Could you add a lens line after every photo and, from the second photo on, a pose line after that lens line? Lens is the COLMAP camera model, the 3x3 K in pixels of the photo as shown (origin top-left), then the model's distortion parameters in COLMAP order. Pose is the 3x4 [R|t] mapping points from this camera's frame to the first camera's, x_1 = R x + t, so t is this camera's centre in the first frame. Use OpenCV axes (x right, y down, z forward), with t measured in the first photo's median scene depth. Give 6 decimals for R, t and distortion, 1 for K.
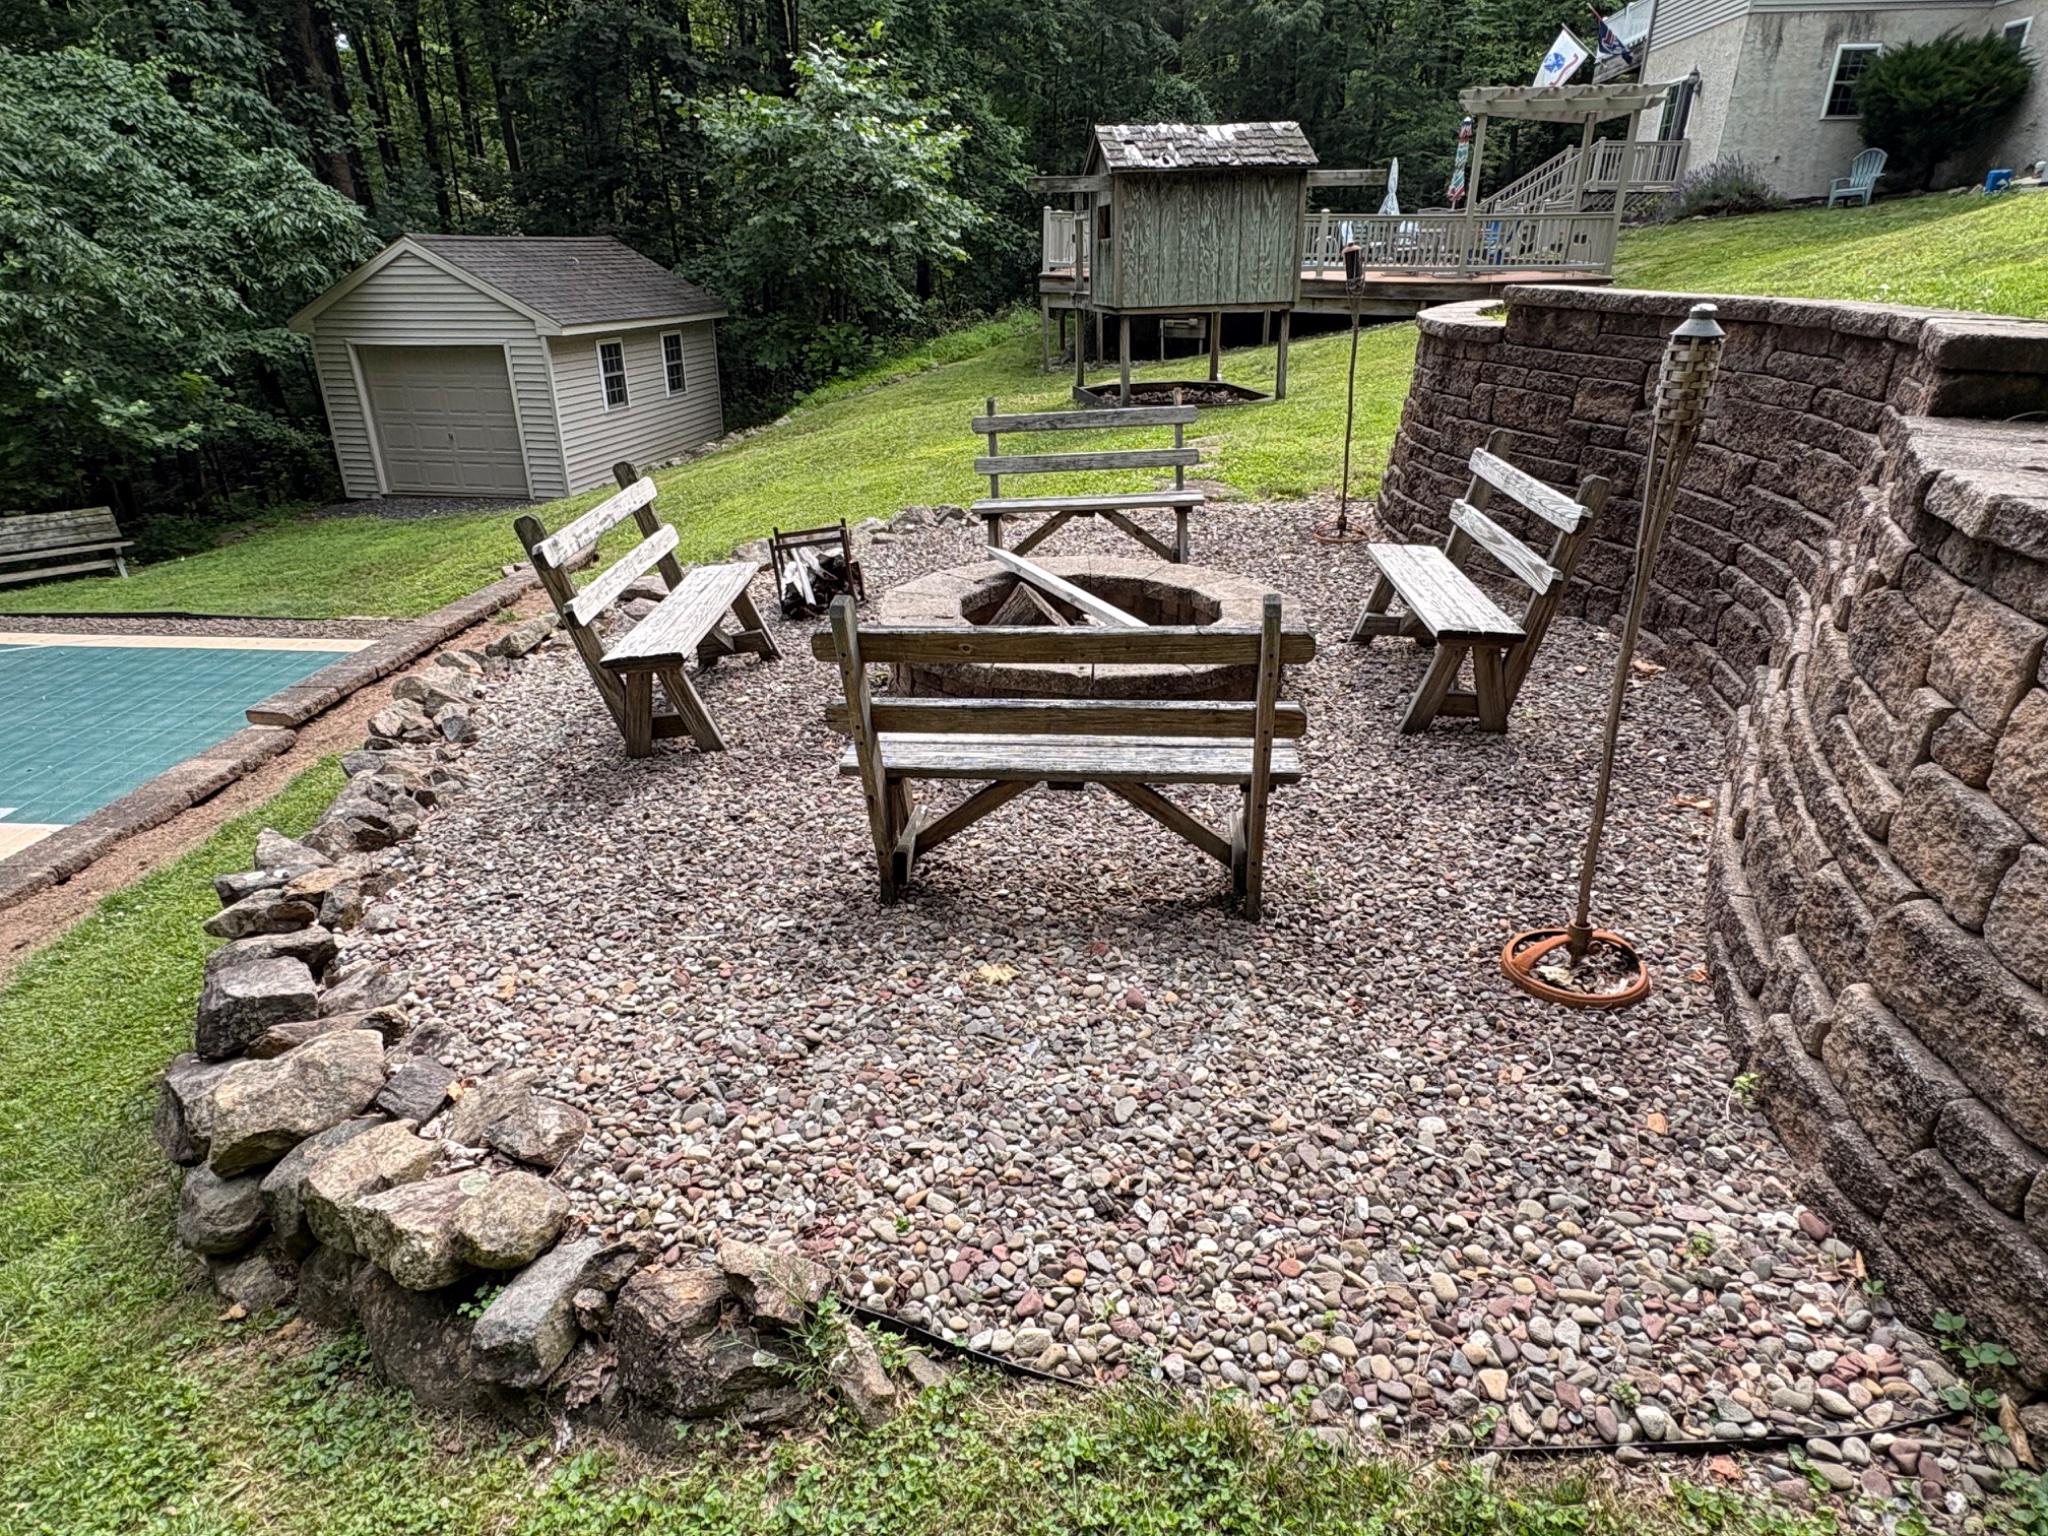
lens RADIAL K [[1164.6, 0, 1023.2], [0, 1164.6, 775.2], [0, 0, 1]] dist [-0.003597, 0.004160]
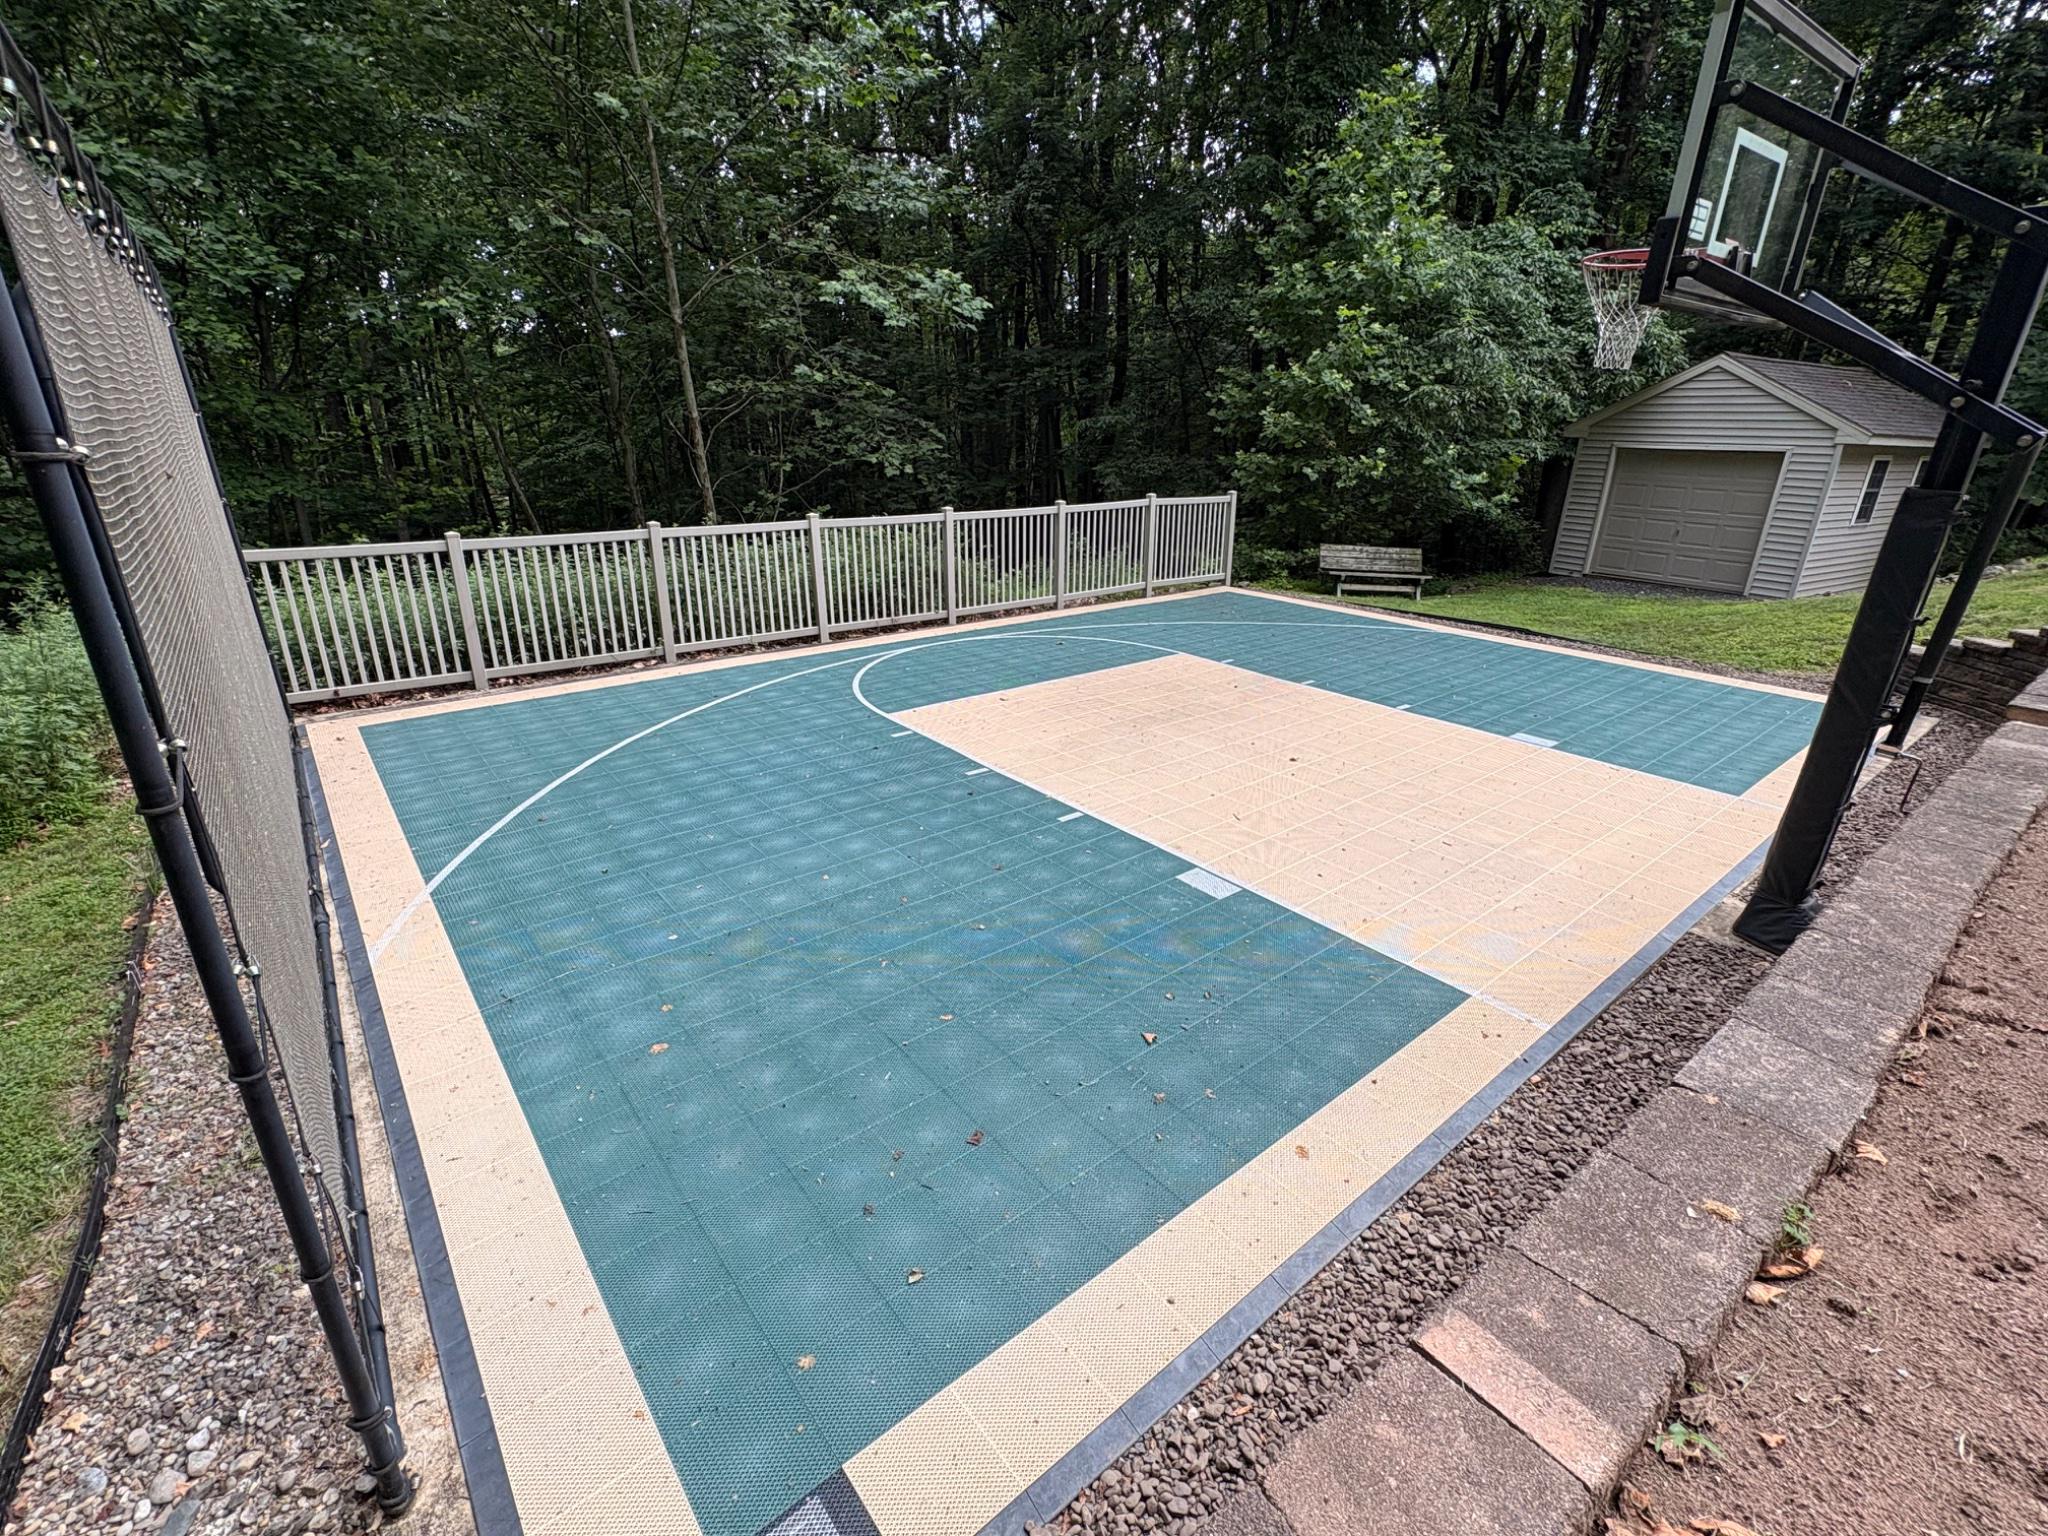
lens RADIAL K [[924.0, 0, 1017.8], [0, 924.0, 768.0], [0, 0, 1]] dist [0.001391, -0.000247]
pose [[0.682125, 0.273954, -0.677978, -0.769505], [-0.323111, 0.944665, 0.056628, 0.235138], [0.655976, 0.180435, 0.732898, -0.084954]]
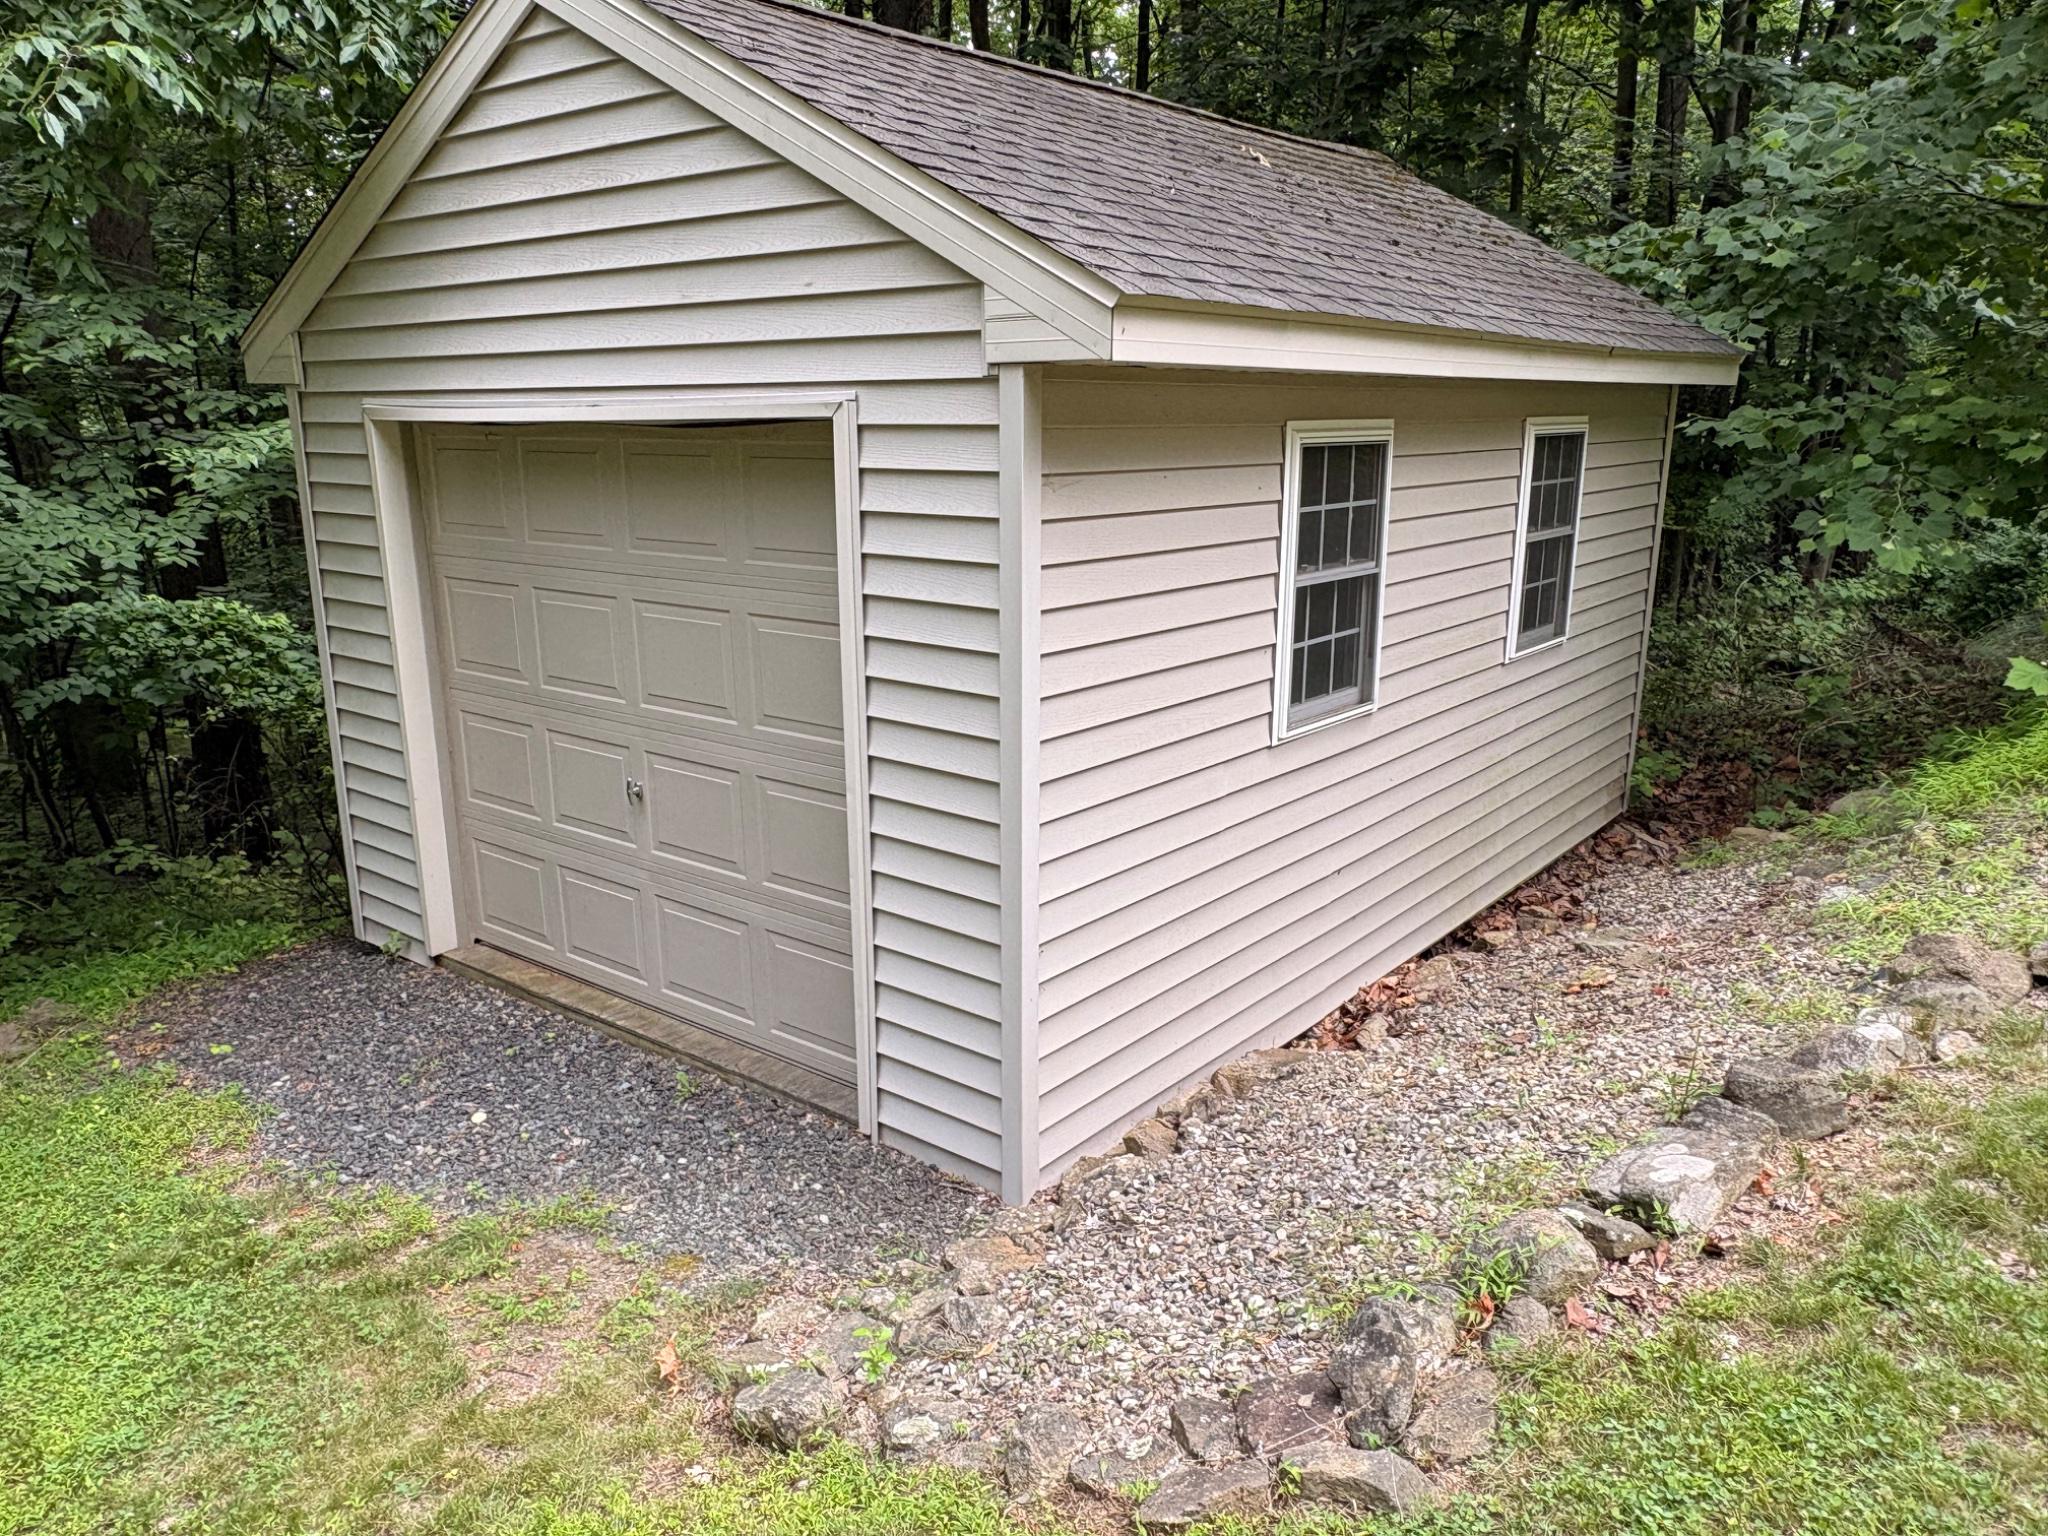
lens RADIAL K [[1477.6, 0, 1019.7], [0, 1477.6, 781.8], [0, 0, 1]] dist [0.004519, -0.000970]
pose [[0.879951, 0.117355, -0.460341, -0.838191], [-0.193790, 0.973392, -0.122287, -0.804095], [0.433742, 0.196816, 0.879279, 2.272951]]
